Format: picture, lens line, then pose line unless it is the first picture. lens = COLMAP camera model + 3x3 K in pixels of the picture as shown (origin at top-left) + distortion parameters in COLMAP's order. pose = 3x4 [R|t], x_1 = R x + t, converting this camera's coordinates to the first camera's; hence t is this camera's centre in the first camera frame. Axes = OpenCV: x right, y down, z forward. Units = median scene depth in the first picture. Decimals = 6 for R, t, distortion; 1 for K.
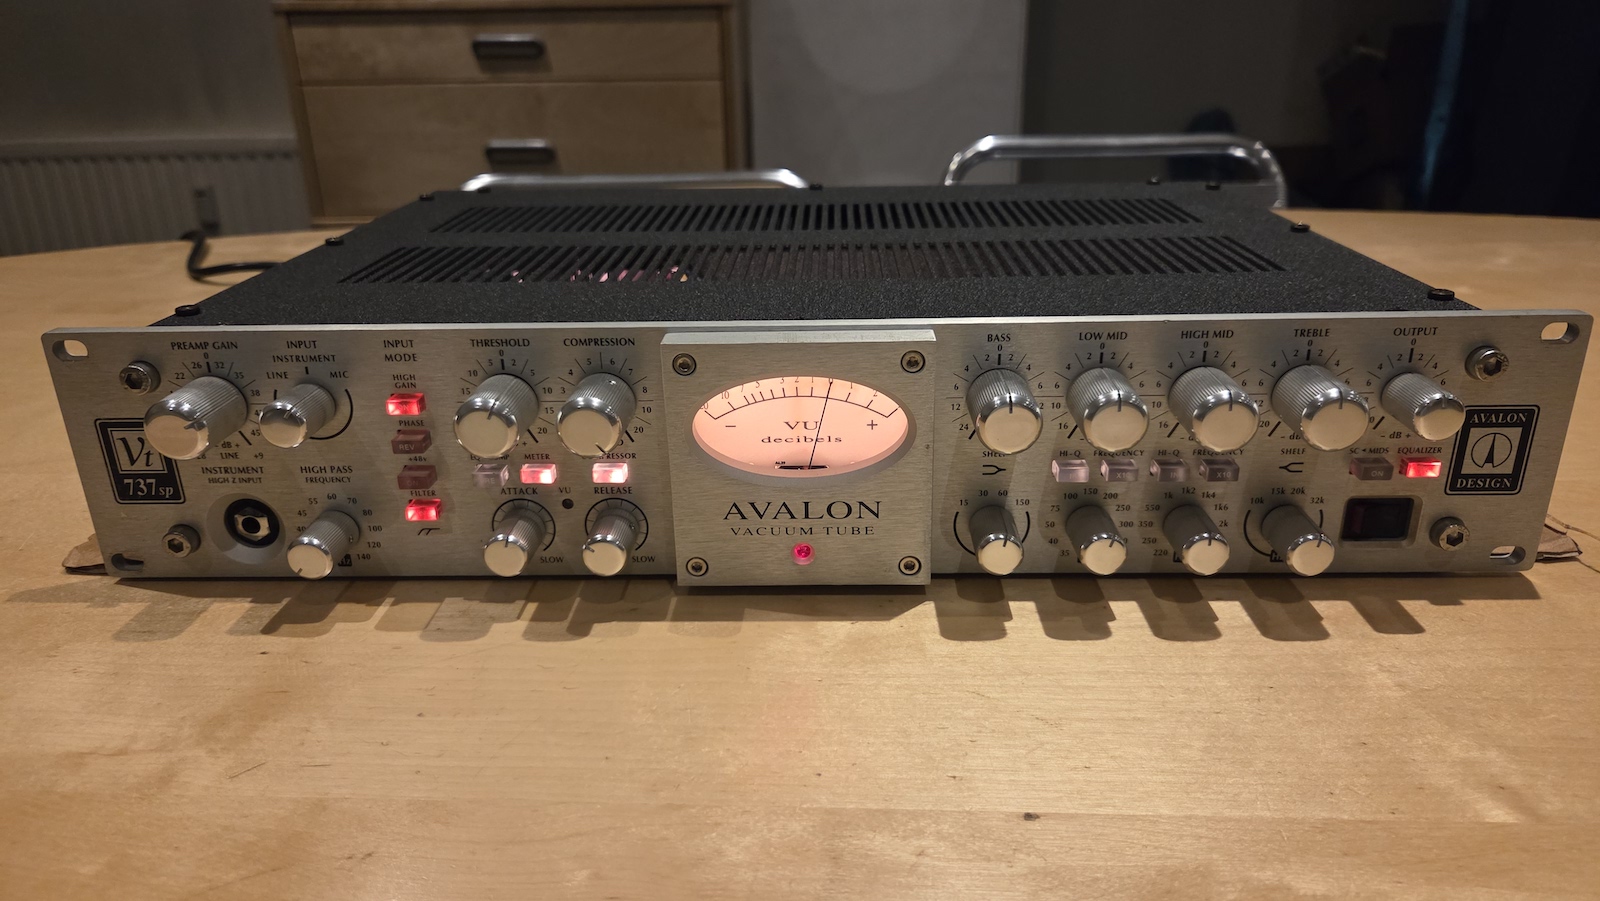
lens RADIAL K [[1087.2, 0, 792.0], [0, 1087.2, 429.5], [0, 0, 1]] dist [0.036749, -0.002877]
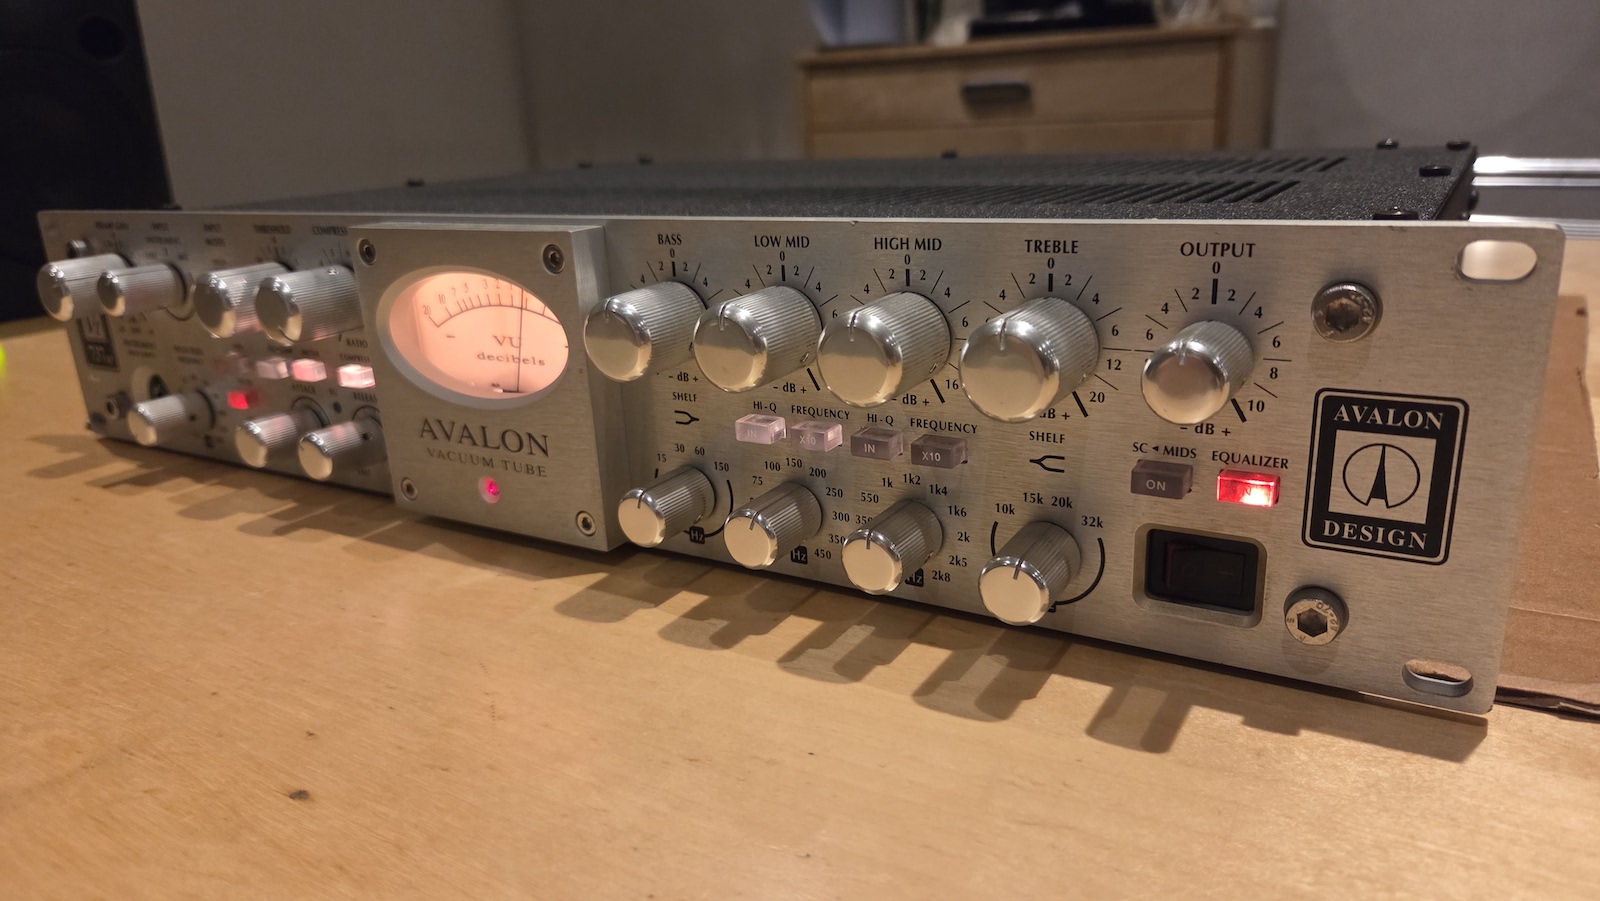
lens RADIAL K [[1088.0, 0, 800.0], [0, 1088.0, 450.5], [0, 0, 1]] dist [0.067555, -0.074087]
pose [[0.867723, 0.126862, -0.480586, 0.637965], [-0.148337, 0.988914, -0.006782, 0.053448], [0.474397, 0.077173, 0.876922, 0.359839]]
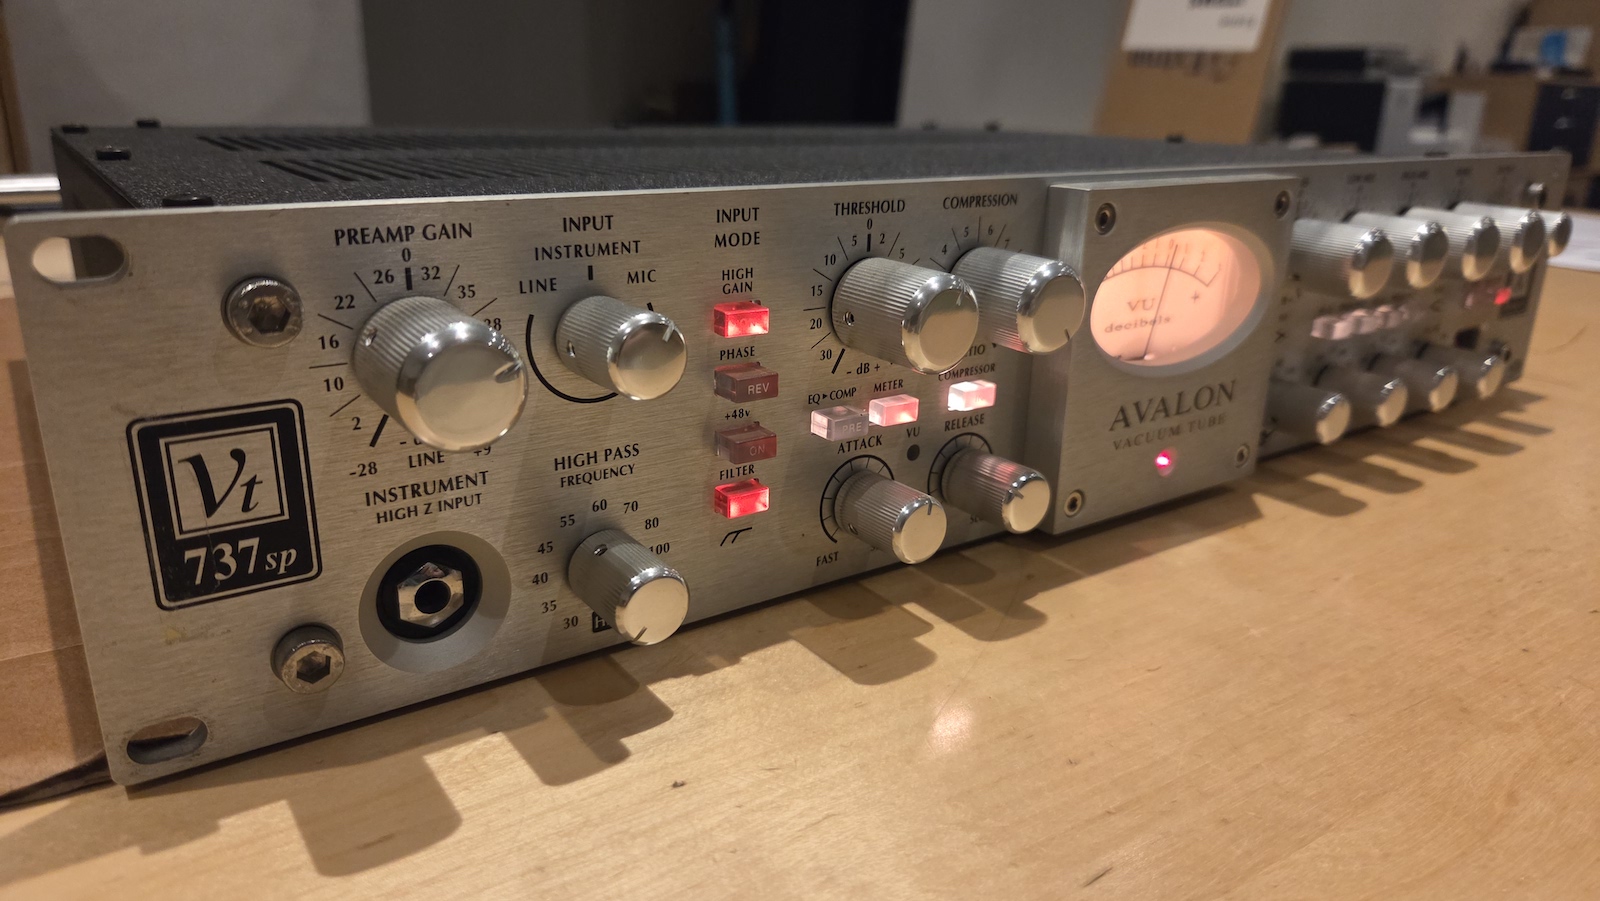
lens RADIAL K [[1106.1, 0, 800.0], [0, 1106.1, 450.5], [0, 0, 1]] dist [0.021505, -0.002647]
pose [[0.795890, -0.154795, 0.585319, -0.694949], [0.179897, 0.983563, 0.015501, 0.044463], [-0.578097, 0.092960, 0.810655, 0.490947]]
